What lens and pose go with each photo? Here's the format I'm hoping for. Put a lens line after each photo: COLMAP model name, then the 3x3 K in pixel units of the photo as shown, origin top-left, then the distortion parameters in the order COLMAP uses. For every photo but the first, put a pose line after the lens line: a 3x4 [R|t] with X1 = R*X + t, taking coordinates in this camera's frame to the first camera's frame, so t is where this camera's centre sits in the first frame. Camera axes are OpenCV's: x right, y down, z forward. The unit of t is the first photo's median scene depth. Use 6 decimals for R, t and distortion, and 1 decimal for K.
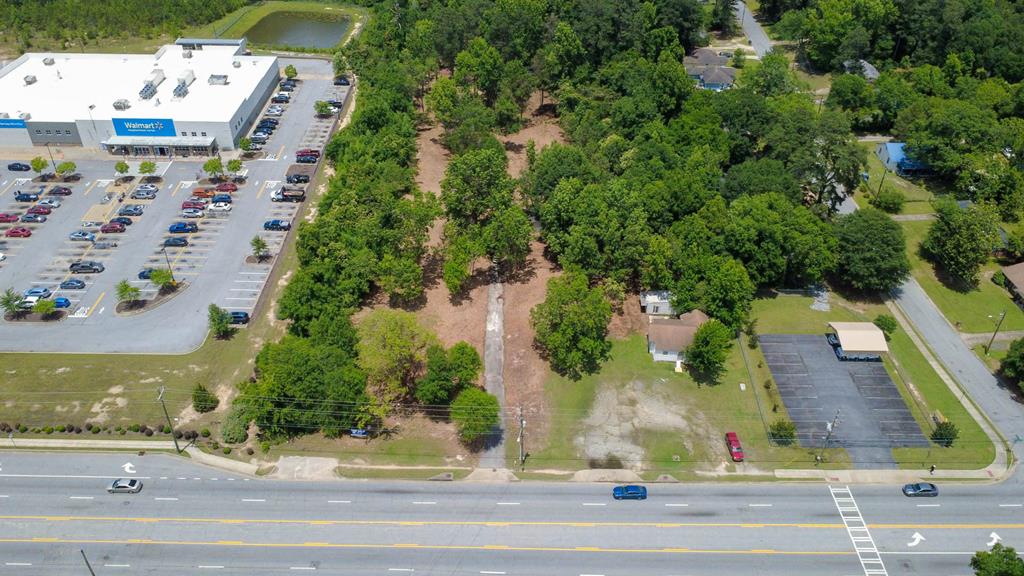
lens RADIAL K [[764.7, 0, 519.6], [0, 764.7, 296.9], [0, 0, 1]] dist [-0.001680, -0.003630]
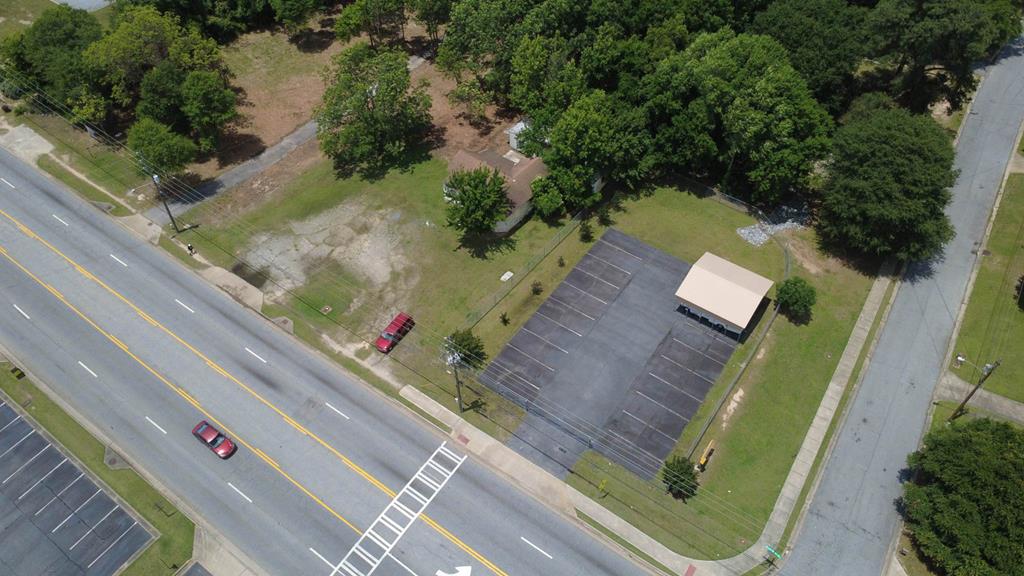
lens RADIAL K [[730.9, 0, 509.8], [0, 730.9, 295.4], [0, 0, 1]] dist [-0.008643, 0.006204]
pose [[0.812165, 0.429282, -0.395100, 0.505213], [-0.333288, 0.897206, 0.289723, -0.052086], [0.478860, -0.103621, 0.871755, 0.385322]]
